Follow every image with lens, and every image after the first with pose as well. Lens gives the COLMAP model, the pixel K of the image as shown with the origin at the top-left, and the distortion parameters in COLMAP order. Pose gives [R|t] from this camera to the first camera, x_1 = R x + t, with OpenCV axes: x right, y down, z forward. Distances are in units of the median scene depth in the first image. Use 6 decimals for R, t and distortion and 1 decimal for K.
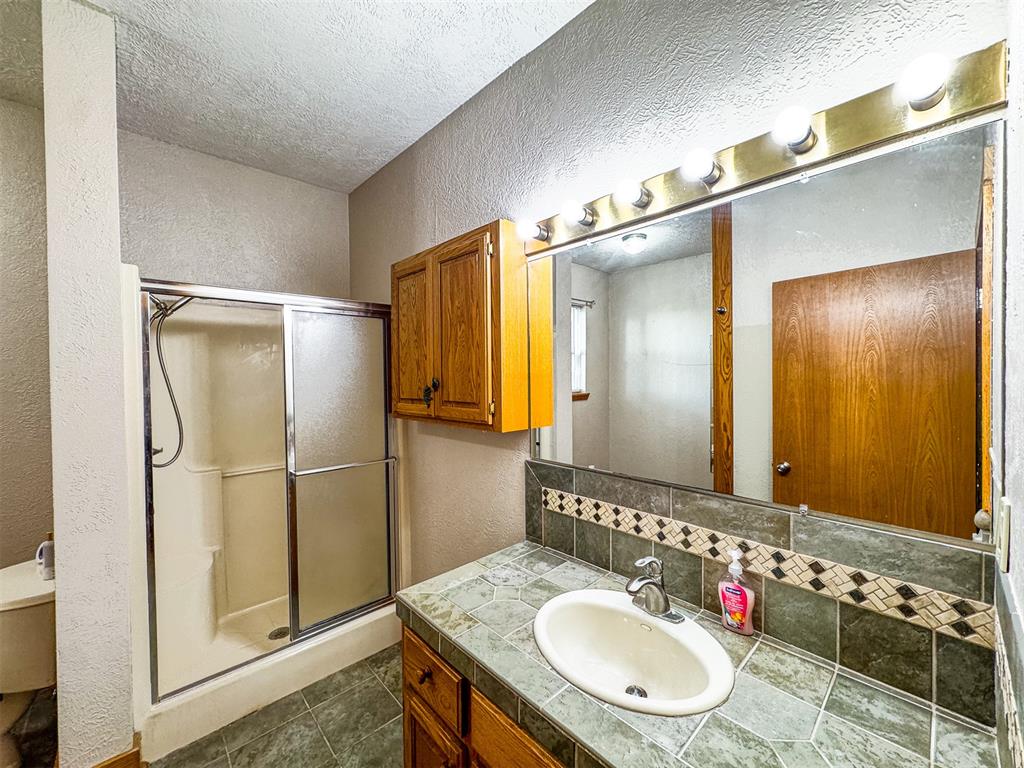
lens RADIAL K [[411.4, 0, 509.8], [0, 411.4, 383.8], [0, 0, 1]] dist [-0.000464, 0.000247]
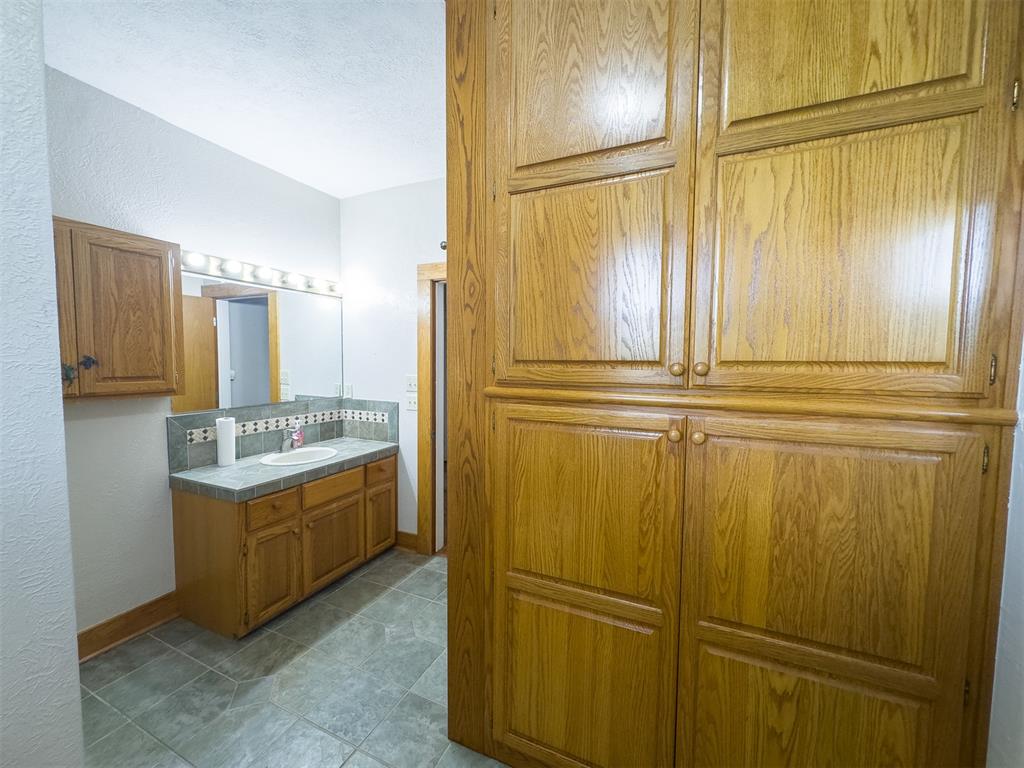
lens RADIAL K [[411.4, 0, 509.8], [0, 411.4, 383.8], [0, 0, 1]] dist [-0.000464, 0.000247]
pose [[-0.384118, -0.055719, 0.921601, -2.201513], [0.006793, 0.997980, 0.063168, -0.003909], [-0.923259, 0.030524, -0.382964, 0.628162]]
